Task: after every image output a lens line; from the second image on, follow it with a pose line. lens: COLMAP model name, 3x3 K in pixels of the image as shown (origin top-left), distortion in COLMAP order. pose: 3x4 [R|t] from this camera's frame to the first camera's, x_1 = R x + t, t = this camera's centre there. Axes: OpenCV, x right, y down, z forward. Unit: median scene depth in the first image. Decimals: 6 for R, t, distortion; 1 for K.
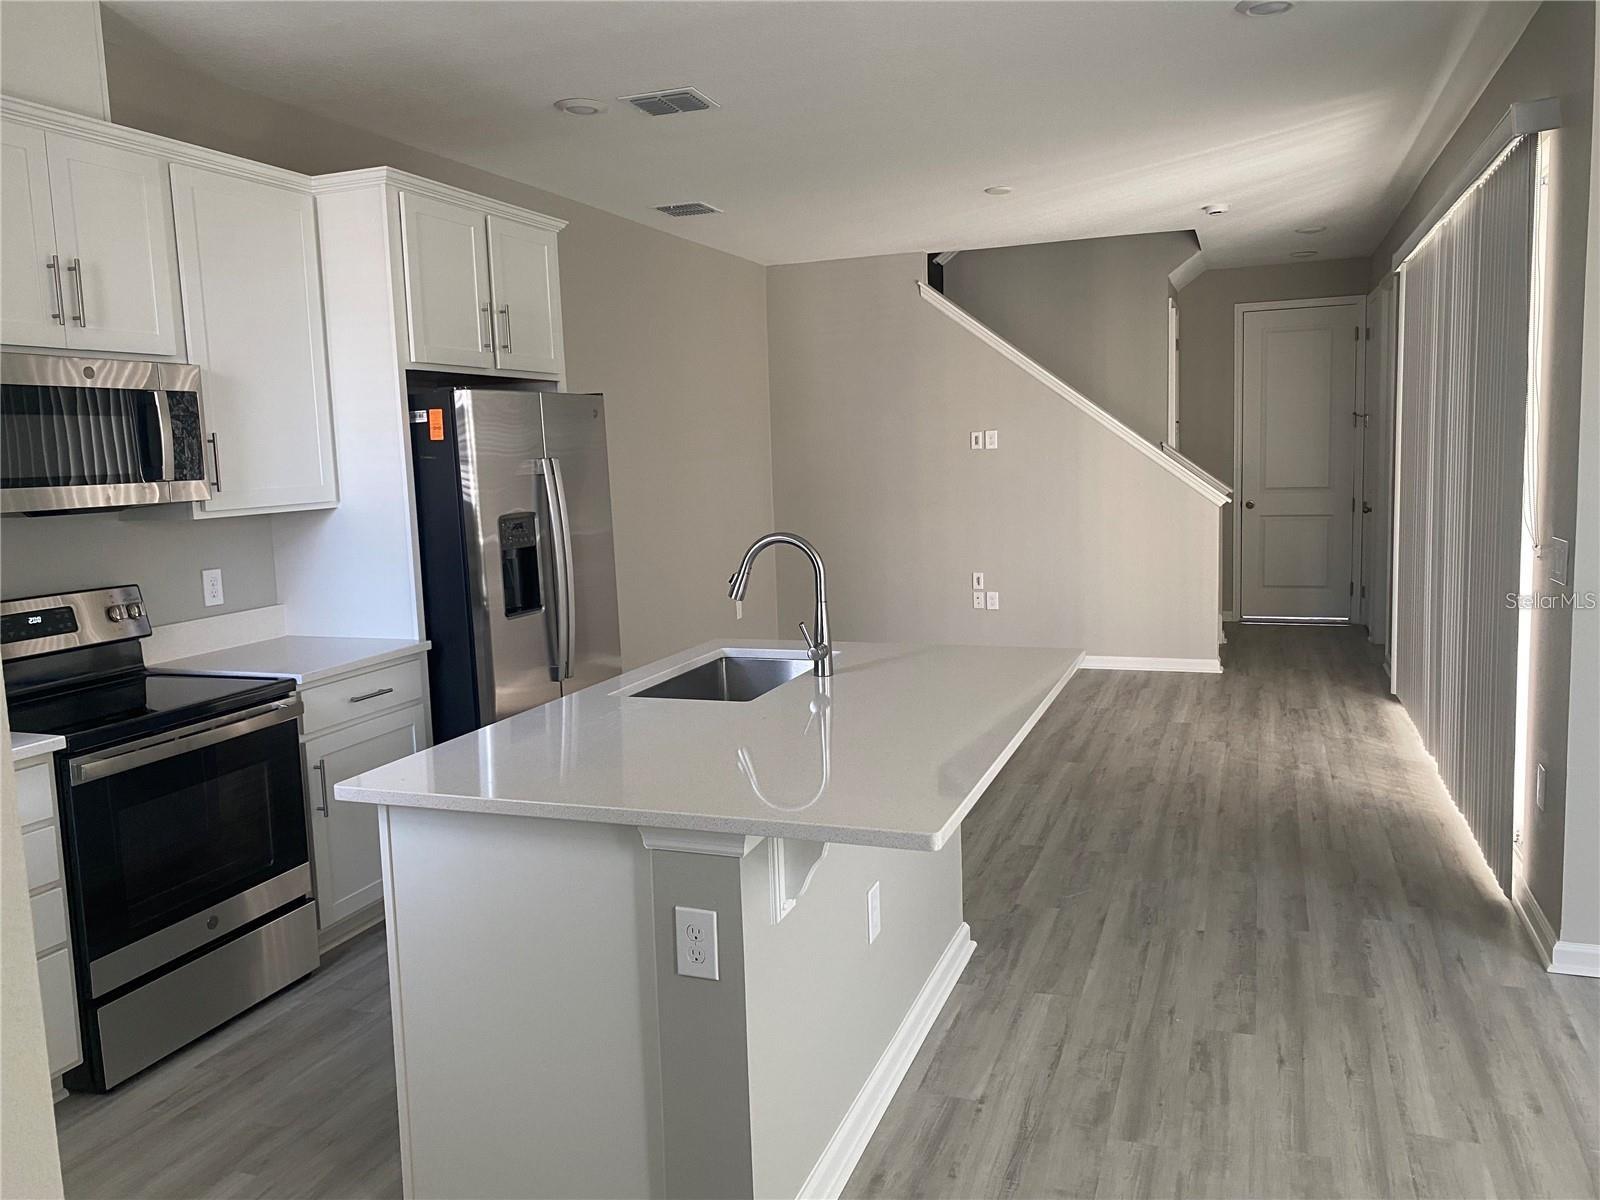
lens RADIAL K [[1217.2, 0, 792.2], [0, 1217.2, 599.5], [0, 0, 1]] dist [0.043407, -0.050833]
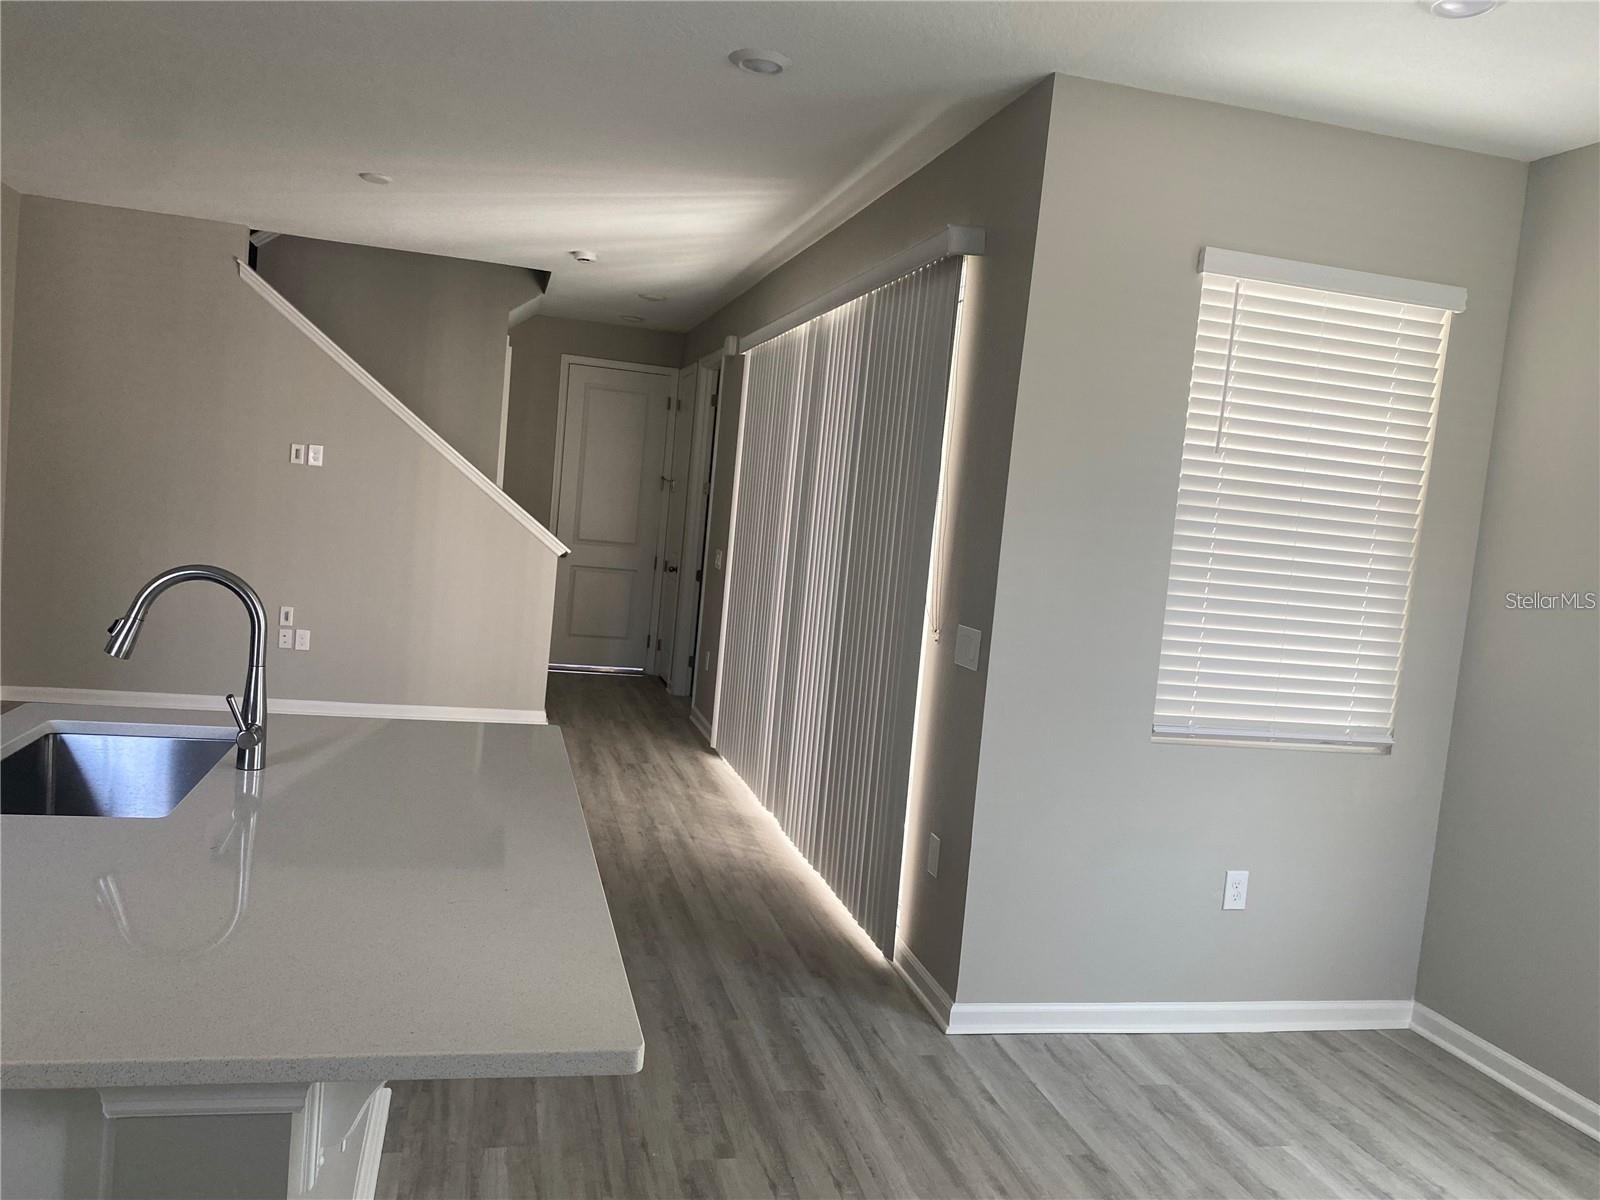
lens RADIAL K [[1217.2, 0, 788.5], [0, 1217.2, 600.1], [0, 0, 1]] dist [0.043407, -0.050833]
pose [[0.819190, 0.064219, 0.569915, -0.109894], [-0.050230, 0.997926, -0.040248, -0.020114], [-0.571318, 0.004344, 0.820717, 0.177271]]
